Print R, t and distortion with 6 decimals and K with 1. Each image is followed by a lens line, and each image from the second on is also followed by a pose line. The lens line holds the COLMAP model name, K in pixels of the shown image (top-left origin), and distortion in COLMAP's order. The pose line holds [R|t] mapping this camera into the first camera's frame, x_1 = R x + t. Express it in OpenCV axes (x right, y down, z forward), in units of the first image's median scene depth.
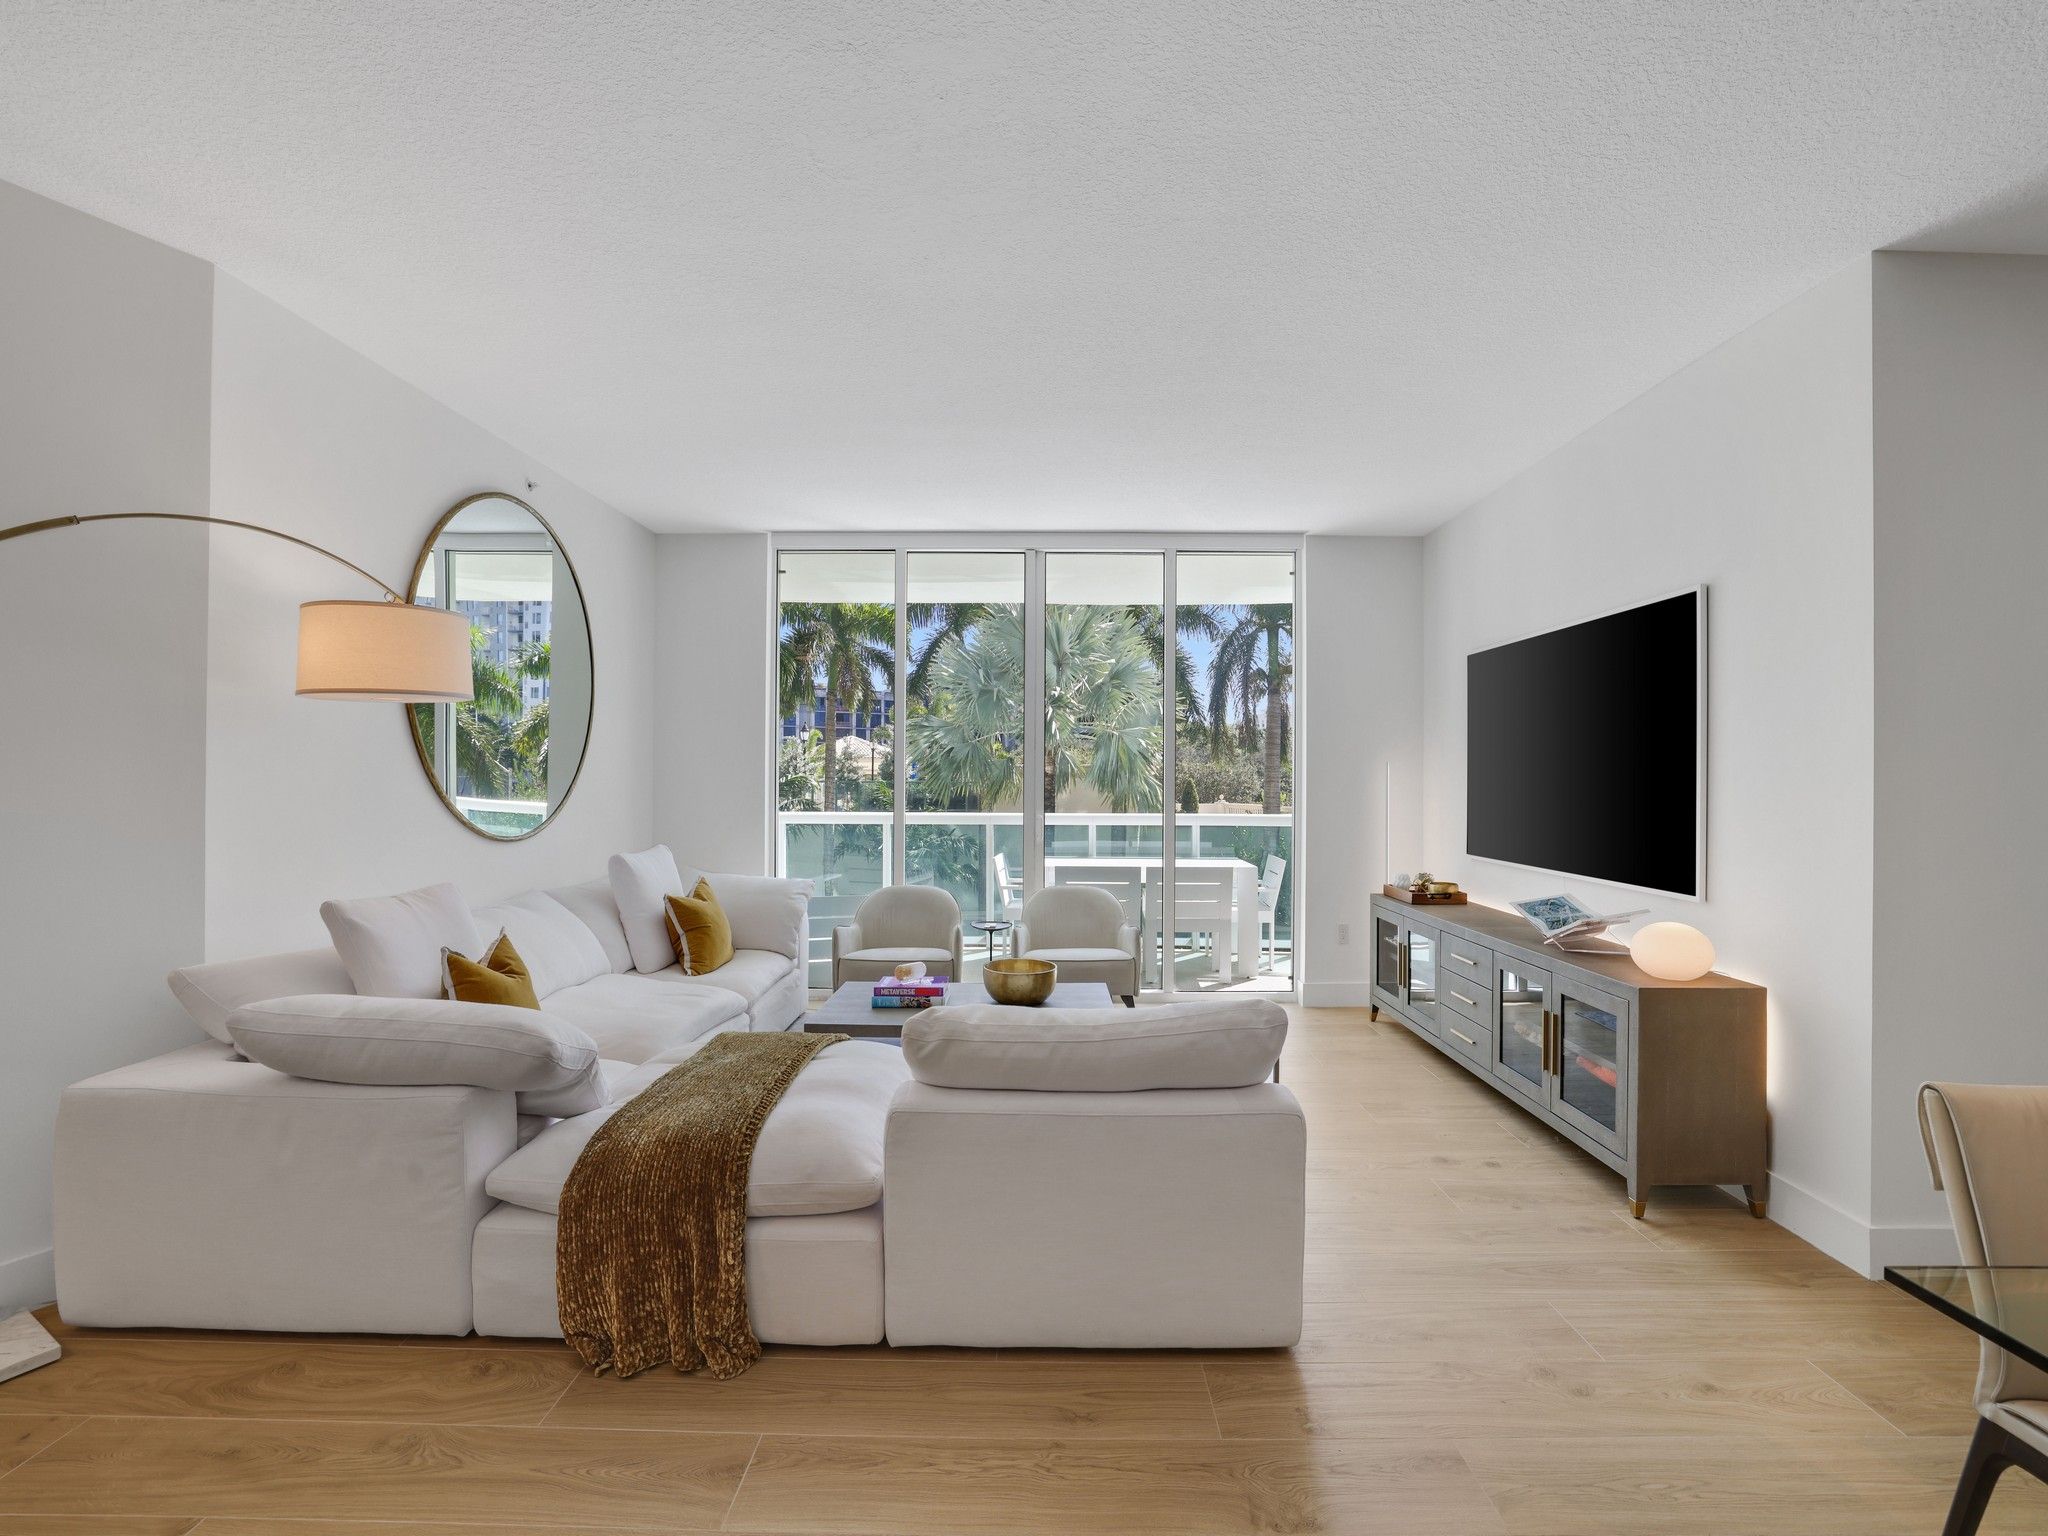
lens RADIAL K [[882.6, 0, 1036.7], [0, 882.6, 770.6], [0, 0, 1]] dist [-0.044201, 0.011921]
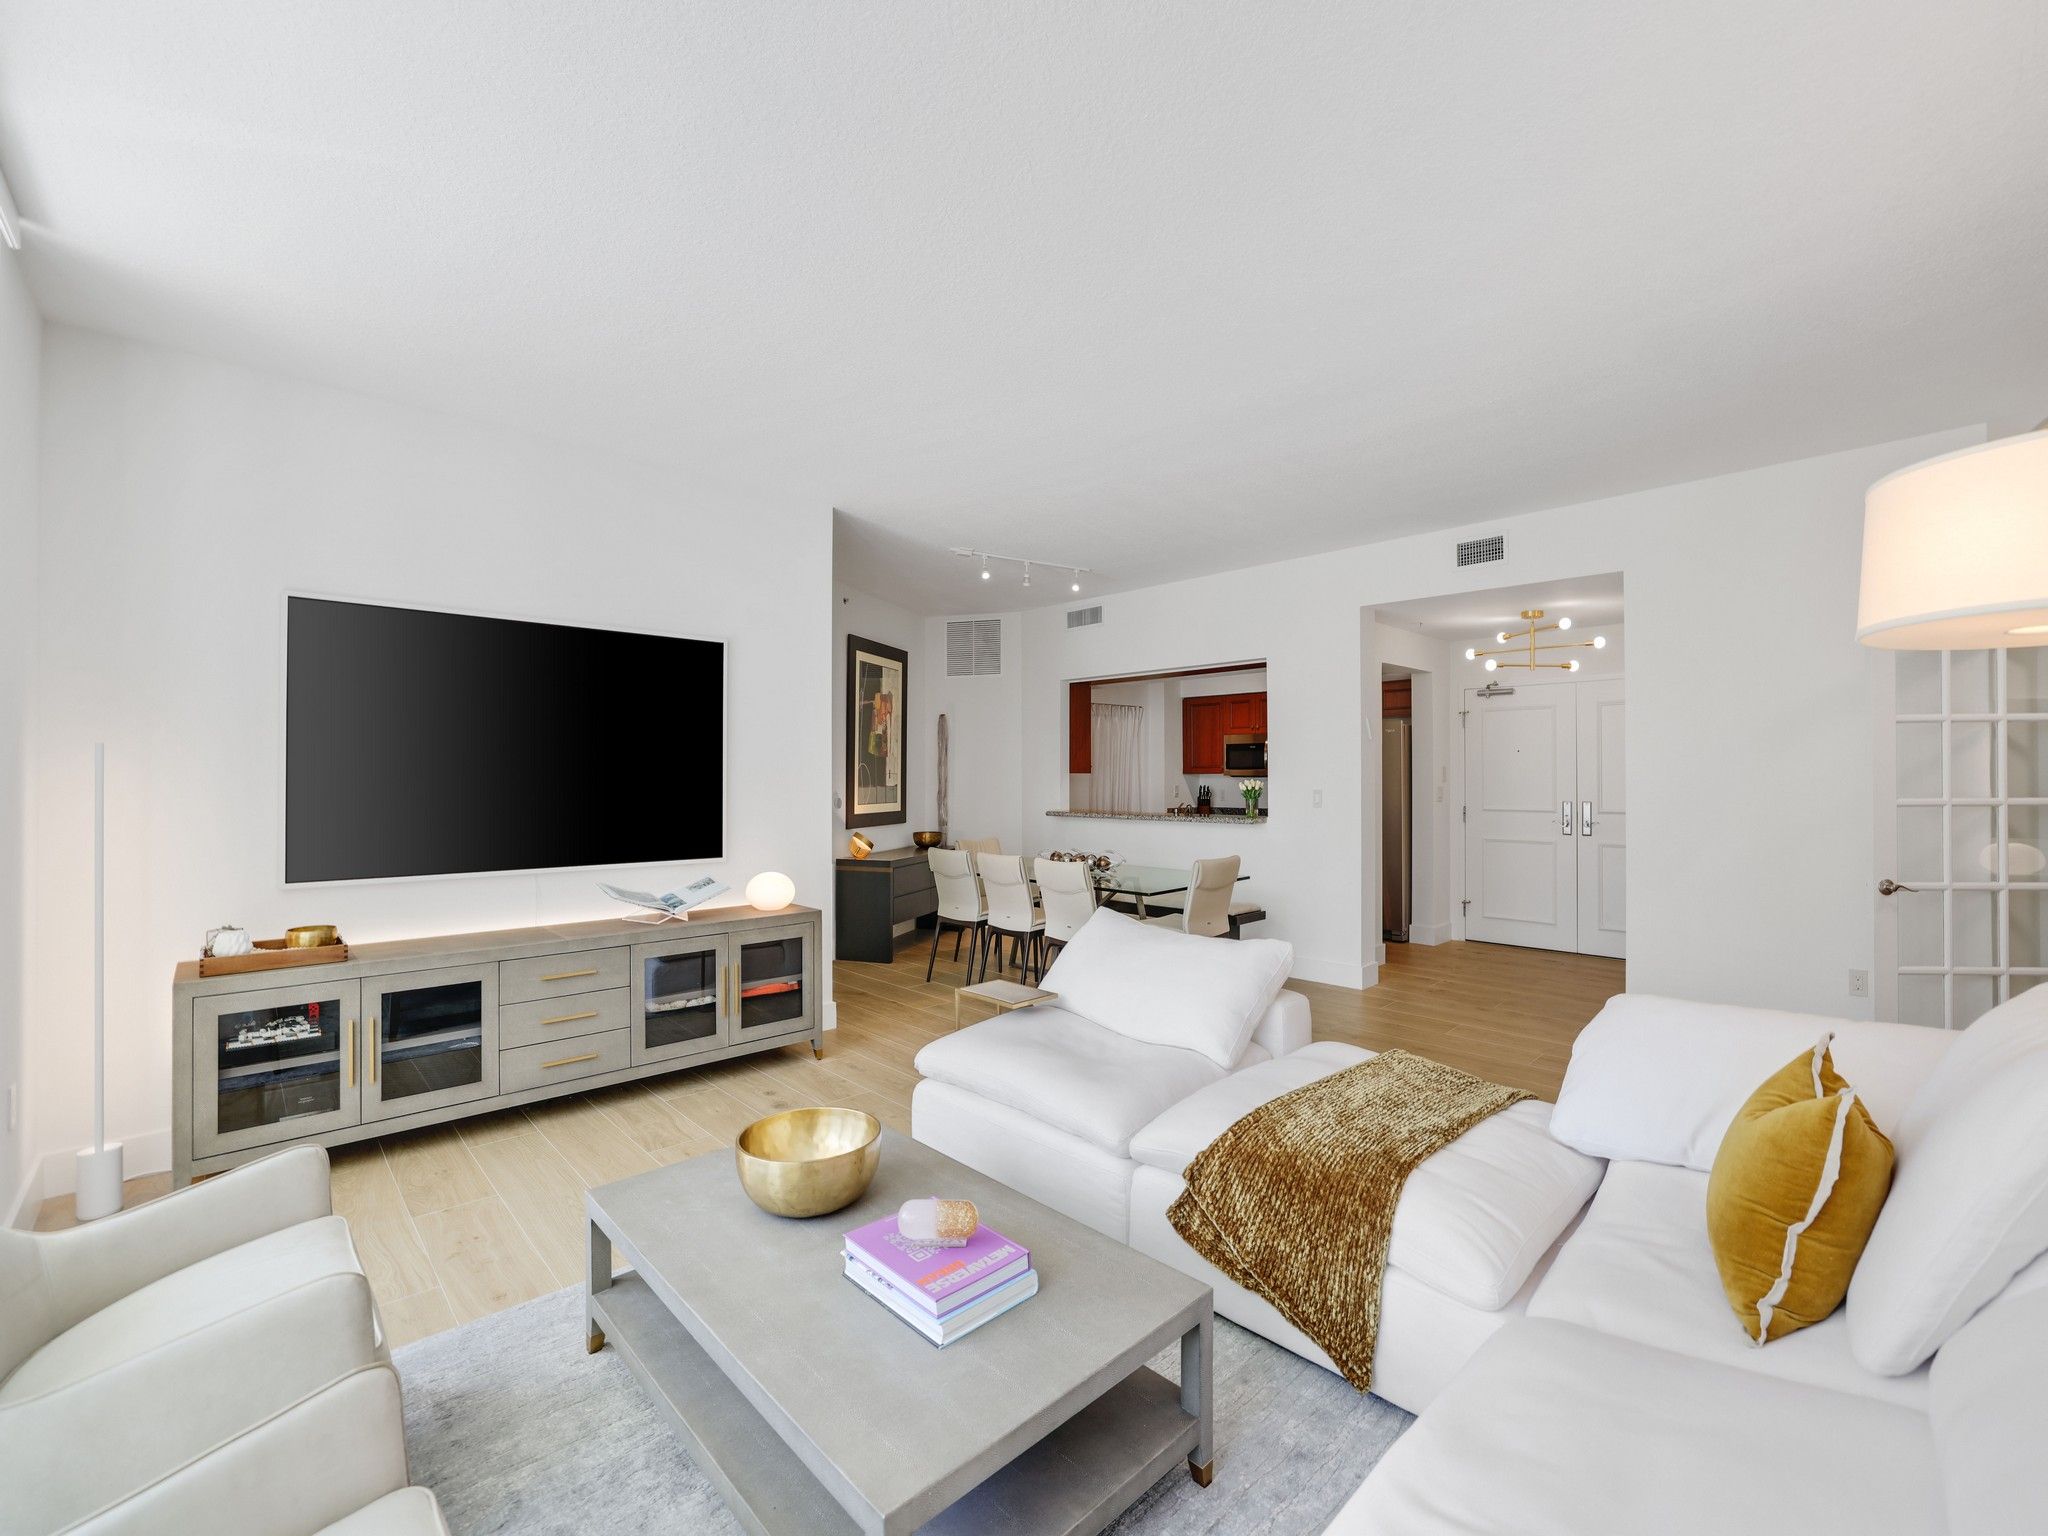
lens RADIAL K [[882.6, 0, 1036.7], [0, 882.6, 770.6], [0, 0, 1]] dist [-0.044201, 0.011921]
pose [[-0.702347, 0.000228, 0.711835, -0.601920], [-0.007651, 0.999940, -0.007869, 0.008668], [-0.711794, -0.010972, -0.702303, 1.578450]]
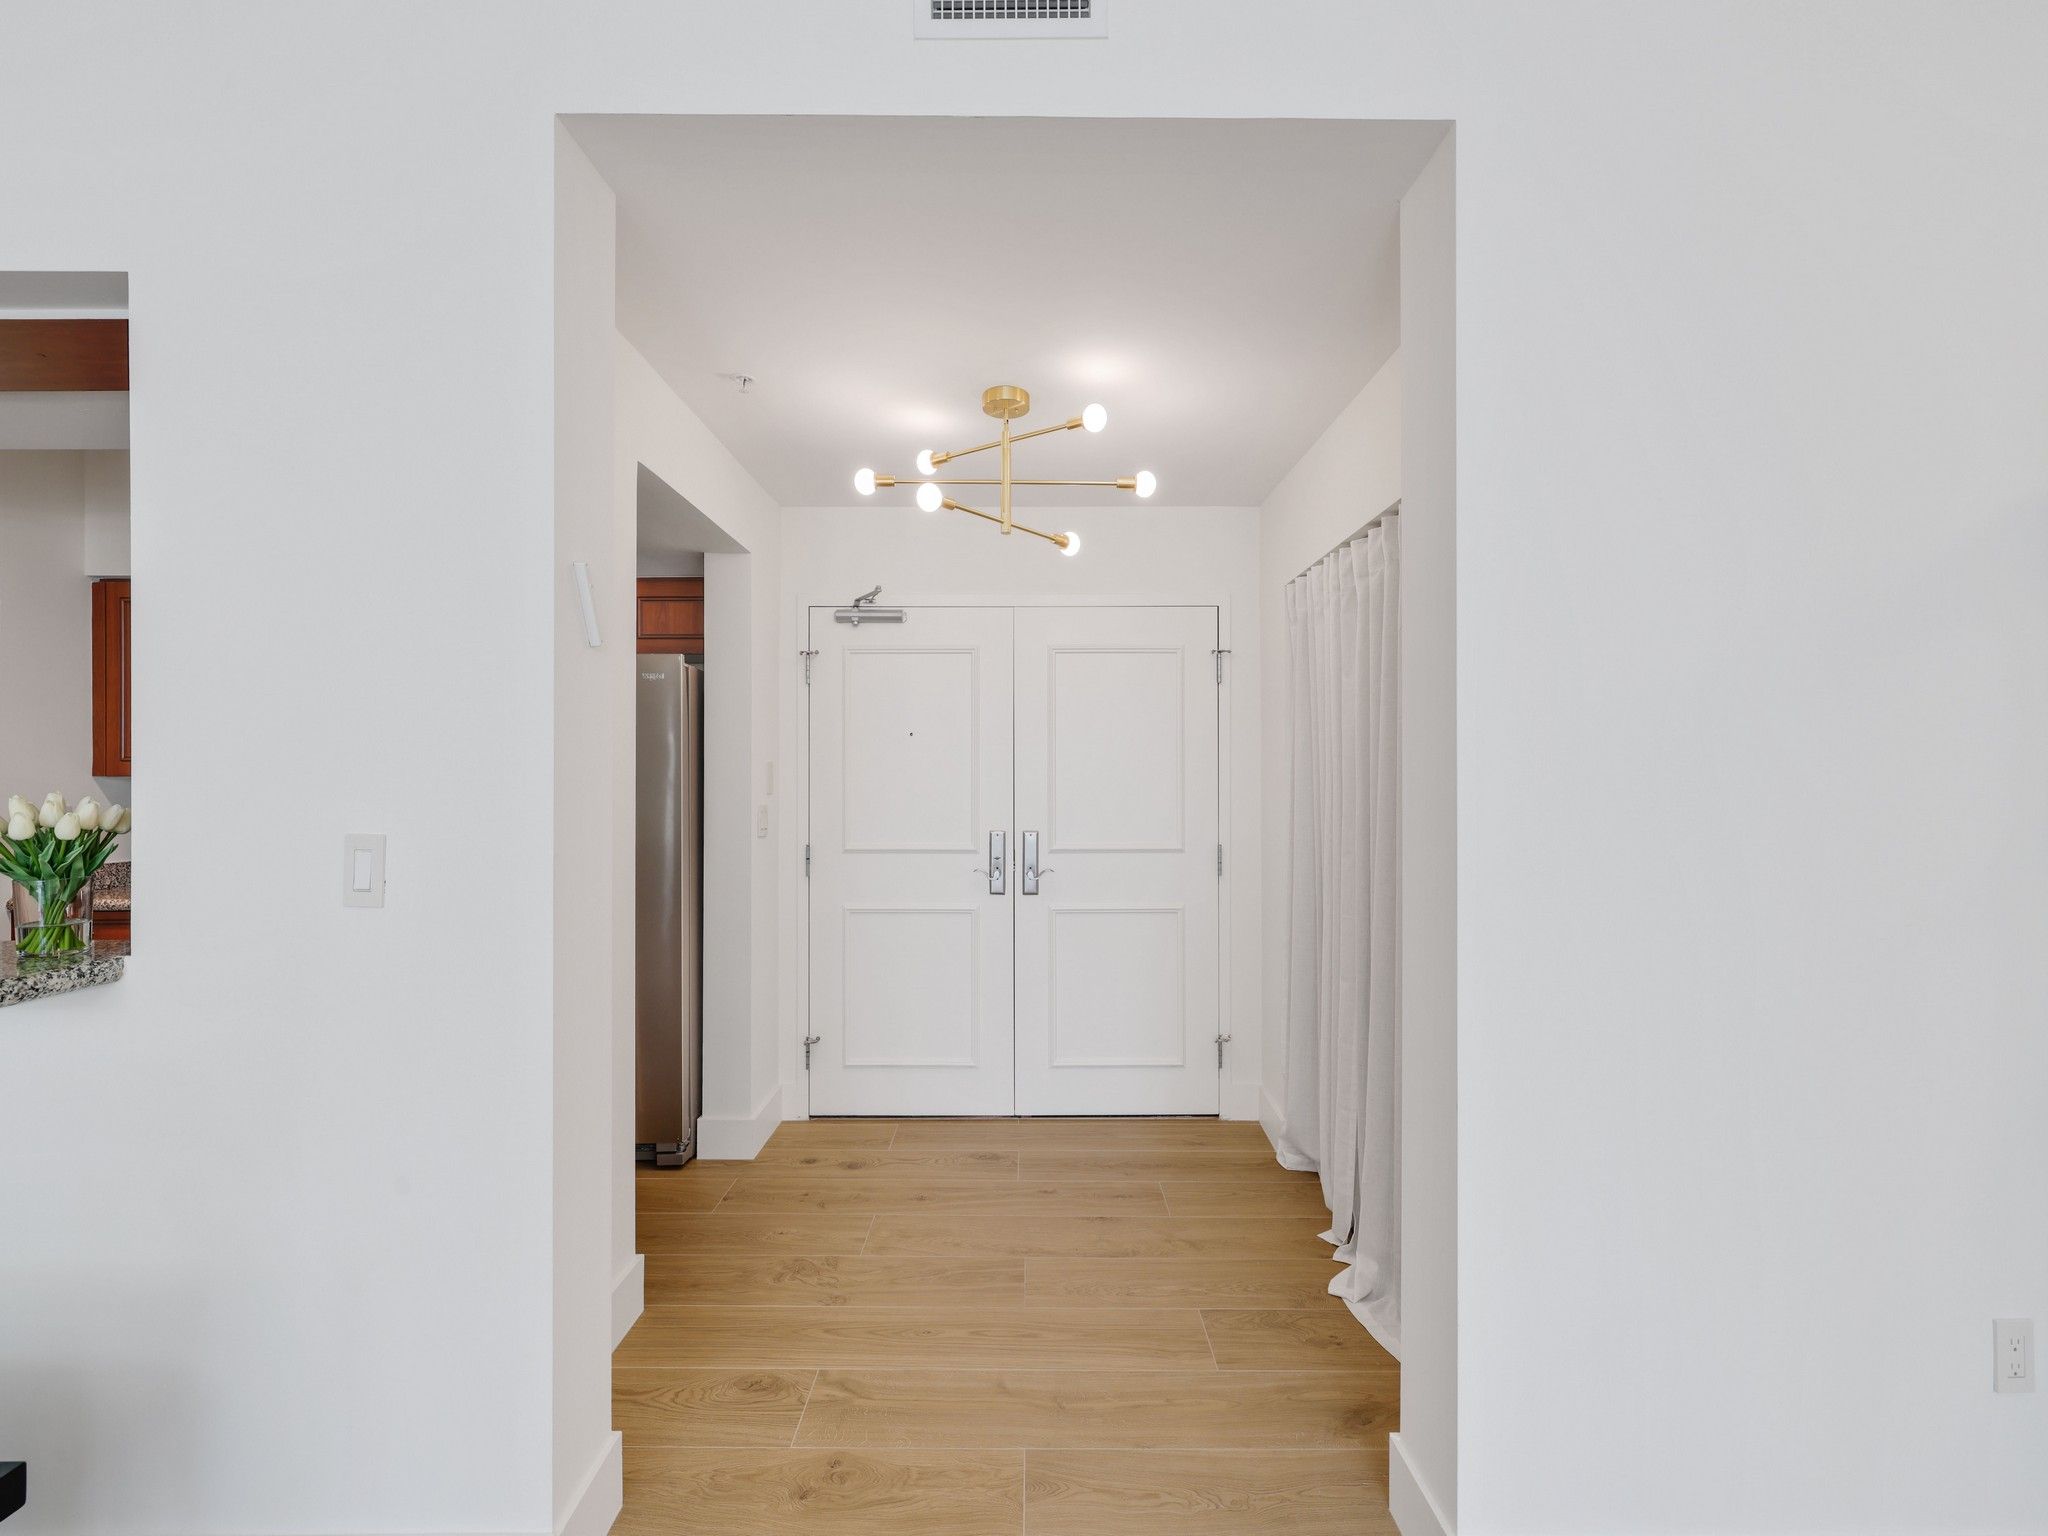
lens RADIAL K [[868.8, 0, 1023.9], [0, 868.8, 780.1], [0, 0, 1]] dist [-0.002995, 0.000029]
pose [[-0.999933, -0.007830, -0.008483, -0.032533], [-0.007726, 0.999896, -0.012184, 0.004589], [0.008578, -0.012118, -0.999890, 0.304324]]
